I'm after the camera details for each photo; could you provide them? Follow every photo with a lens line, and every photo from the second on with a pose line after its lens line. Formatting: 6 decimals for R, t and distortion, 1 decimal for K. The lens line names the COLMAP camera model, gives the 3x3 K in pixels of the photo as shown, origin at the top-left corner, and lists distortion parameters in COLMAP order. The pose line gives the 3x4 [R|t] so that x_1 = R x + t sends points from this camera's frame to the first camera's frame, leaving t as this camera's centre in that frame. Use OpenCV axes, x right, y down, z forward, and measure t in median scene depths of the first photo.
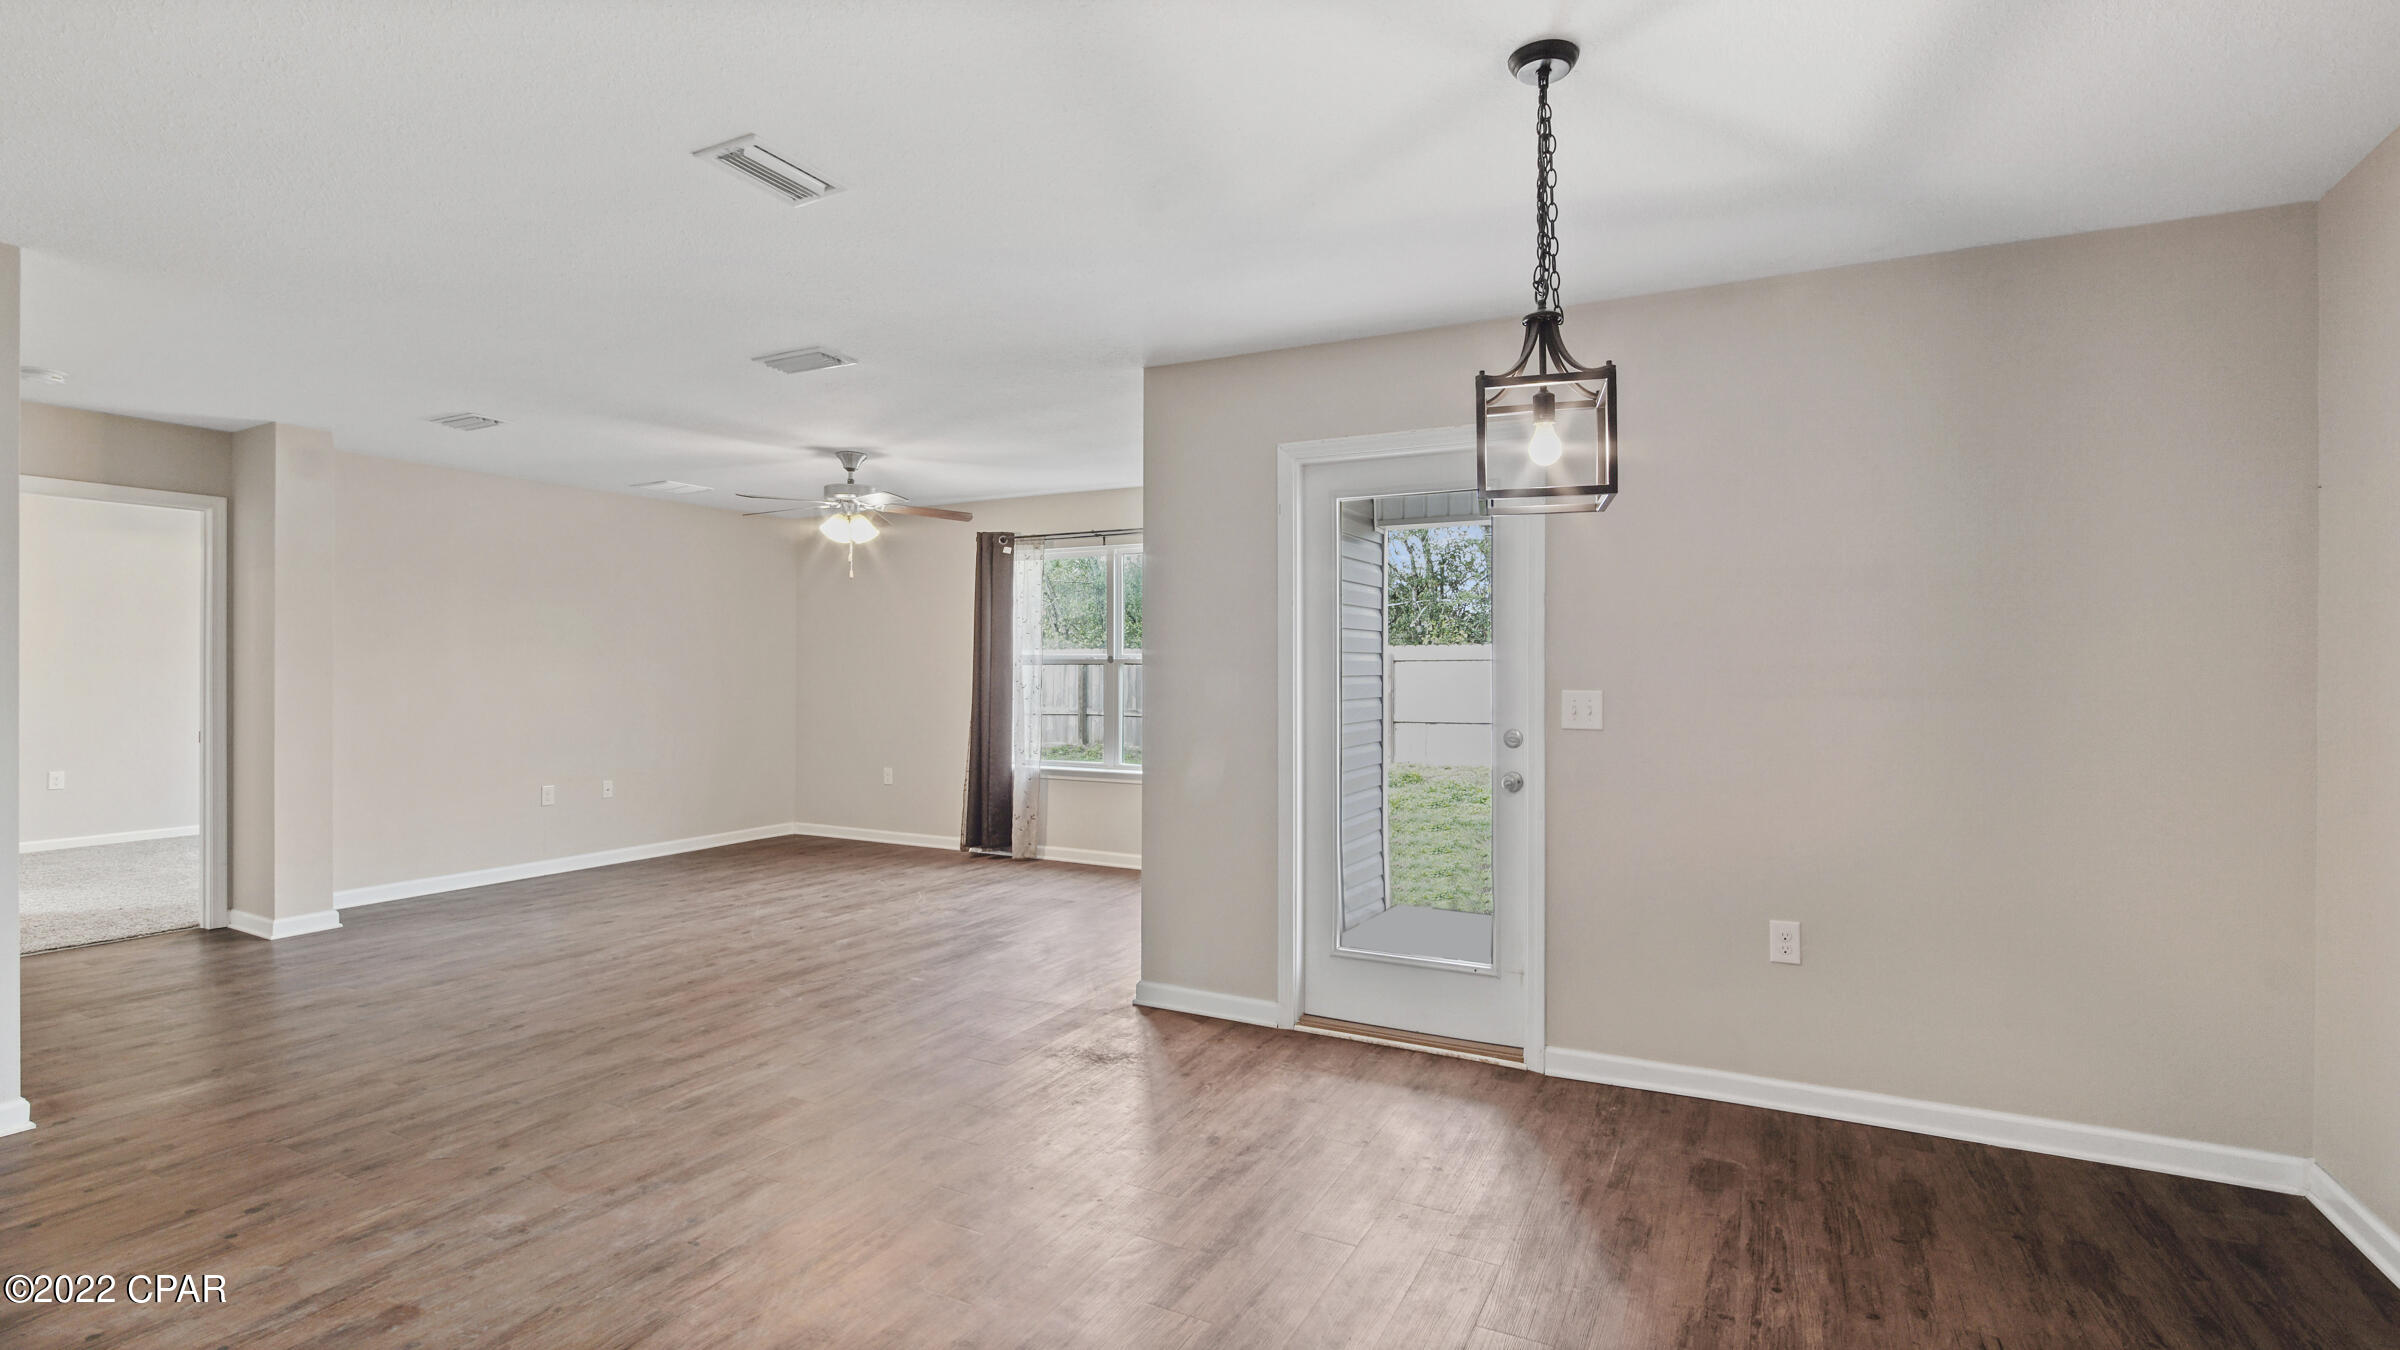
lens RADIAL K [[1098.0, 0, 1199.8], [0, 1098.0, 670.0], [0, 0, 1]] dist [-0.015028, -0.001406]
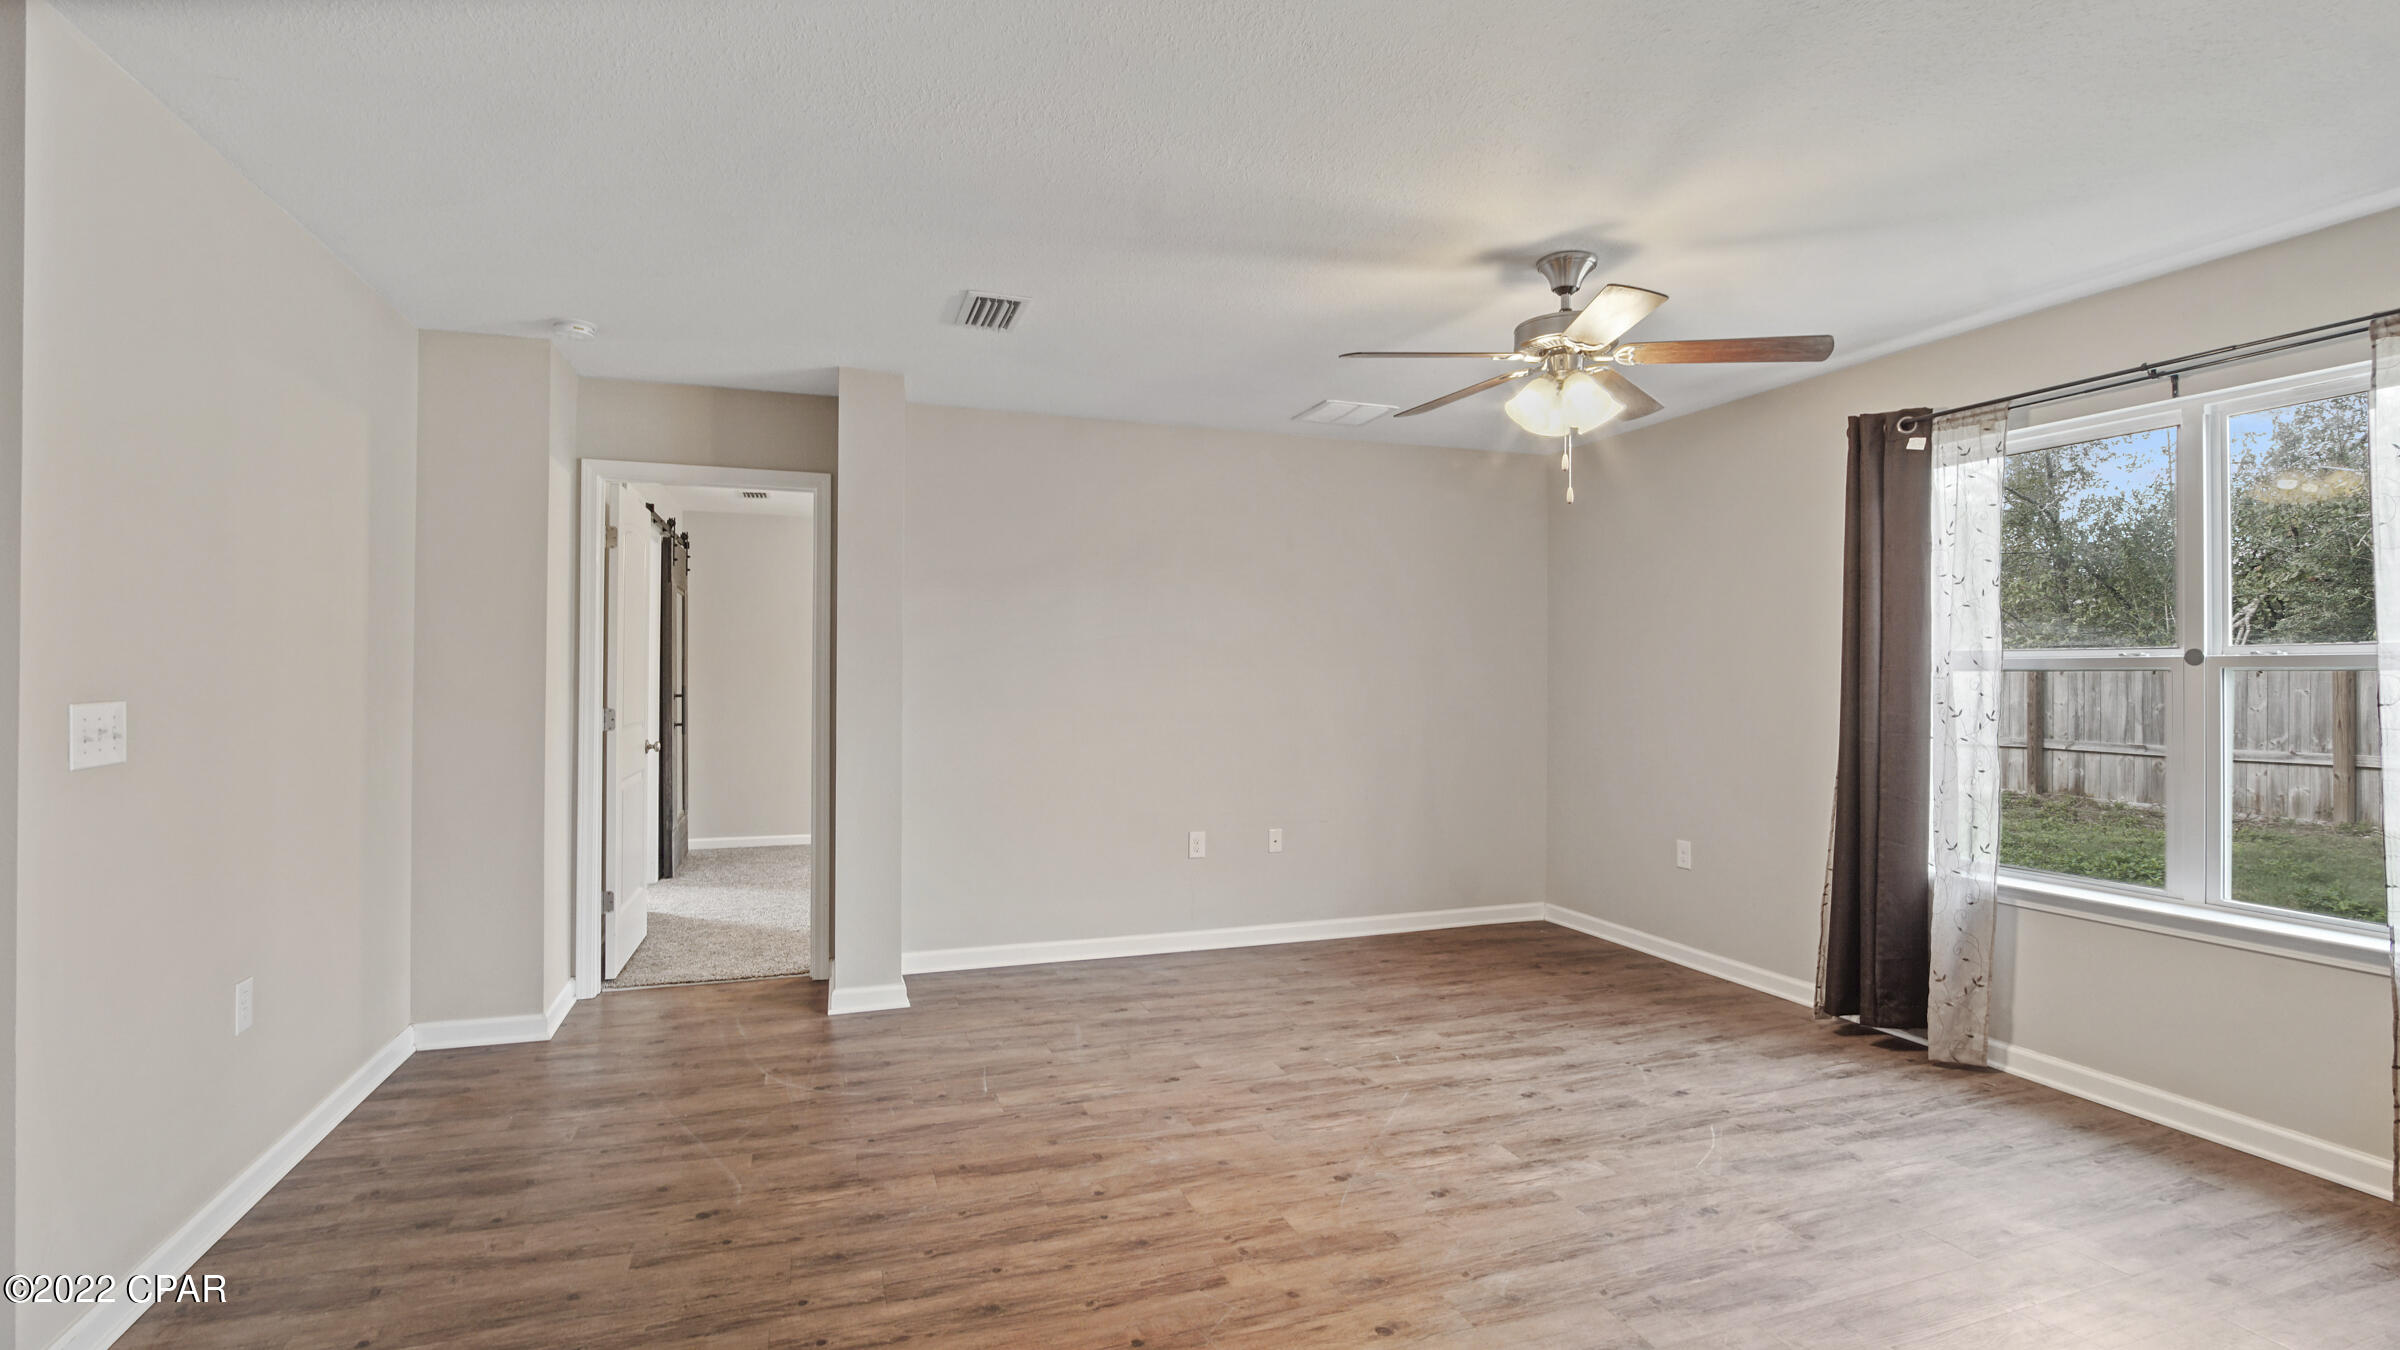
lens RADIAL K [[1098.0, 0, 1184.3], [0, 1098.0, 666.8], [0, 0, 1]] dist [-0.015028, -0.001406]
pose [[0.729661, -0.004416, -0.683795, -0.079038], [-0.003720, 0.999939, -0.010428, 0.000322], [0.683799, 0.010153, 0.729600, 0.405971]]
